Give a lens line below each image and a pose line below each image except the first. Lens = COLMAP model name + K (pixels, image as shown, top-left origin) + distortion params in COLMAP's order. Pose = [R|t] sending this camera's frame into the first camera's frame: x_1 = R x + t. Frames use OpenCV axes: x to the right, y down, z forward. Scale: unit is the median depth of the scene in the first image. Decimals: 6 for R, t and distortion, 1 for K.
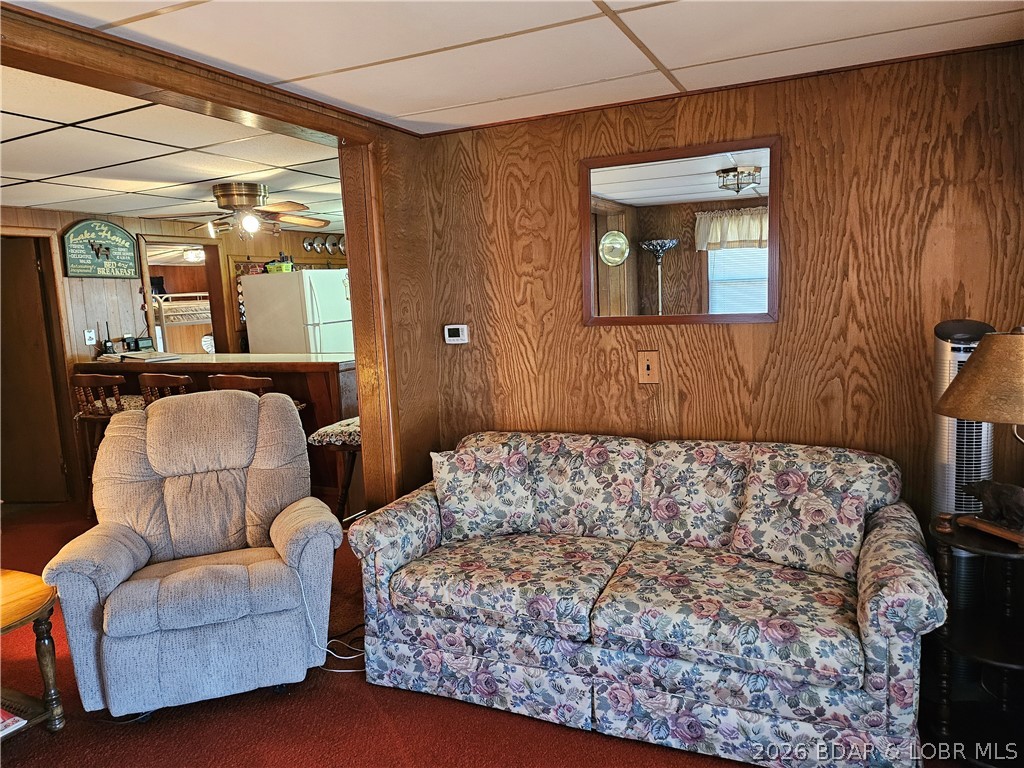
lens RADIAL K [[735.4, 0, 515.1], [0, 735.4, 385.5], [0, 0, 1]] dist [0.031367, -0.022674]
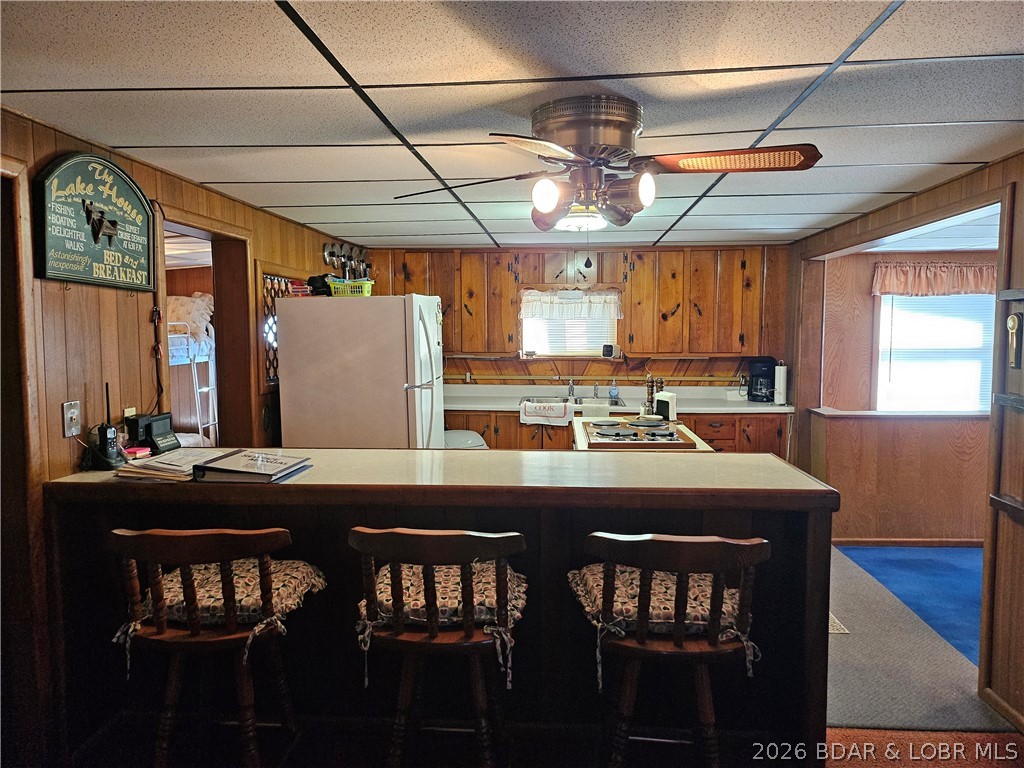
lens RADIAL K [[735.4, 0, 516.6], [0, 735.4, 375.5], [0, 0, 1]] dist [0.031367, -0.022674]
pose [[0.936475, 0.015878, 0.350375, -0.798911], [0.009593, 0.997441, -0.070841, -0.095159], [-0.350604, 0.069702, 0.933926, 0.831386]]
